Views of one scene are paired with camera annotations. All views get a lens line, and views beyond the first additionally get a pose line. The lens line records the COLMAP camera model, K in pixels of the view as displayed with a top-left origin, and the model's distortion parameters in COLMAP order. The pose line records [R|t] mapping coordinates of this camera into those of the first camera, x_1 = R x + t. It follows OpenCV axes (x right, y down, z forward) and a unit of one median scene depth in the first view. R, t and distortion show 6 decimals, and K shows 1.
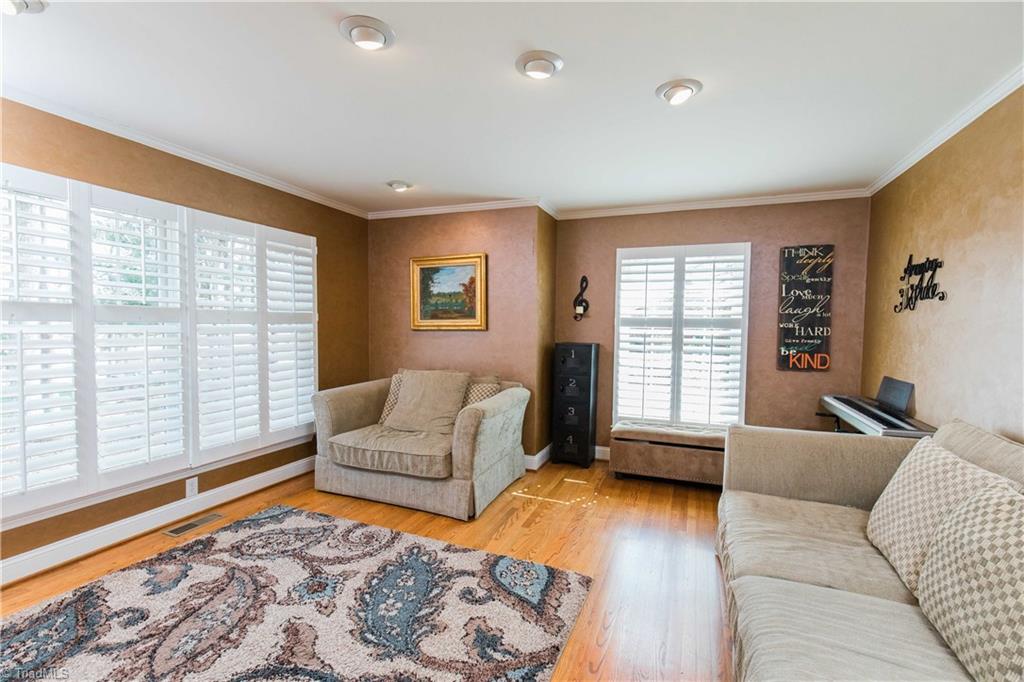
lens RADIAL K [[465.6, 0, 513.0], [0, 465.6, 343.6], [0, 0, 1]] dist [0.004196, -0.000295]
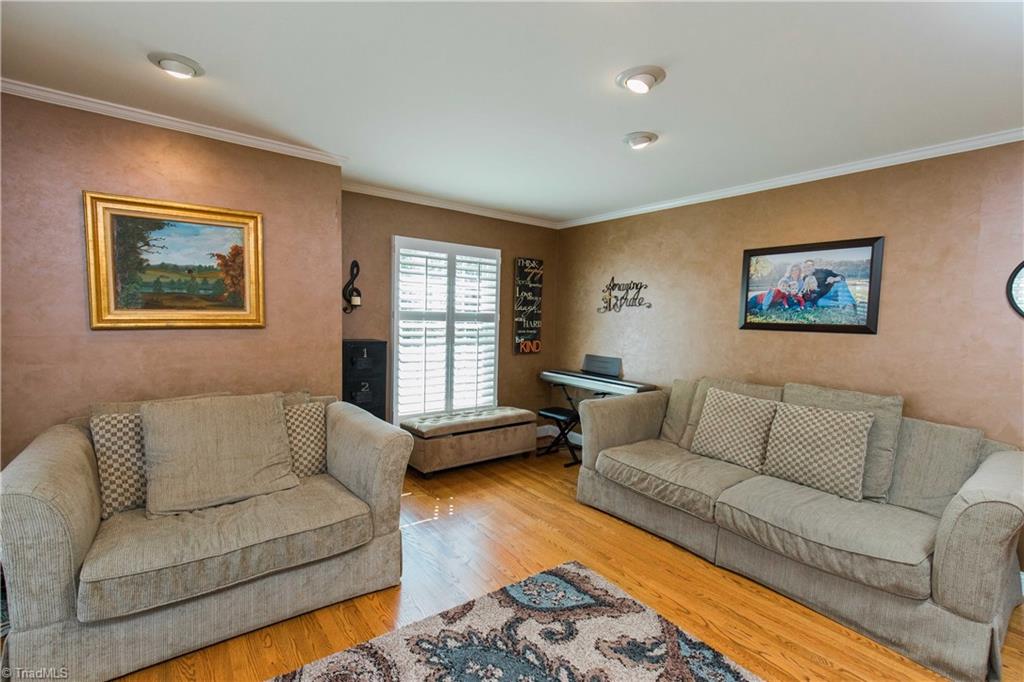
lens RADIAL K [[465.6, 0, 510.8], [0, 465.6, 344.2], [0, 0, 1]] dist [0.004196, -0.000295]
pose [[0.503323, -0.052156, 0.862523, -0.524177], [0.016474, 0.998574, 0.050770, -0.036570], [-0.863941, -0.011344, 0.503465, 0.379671]]
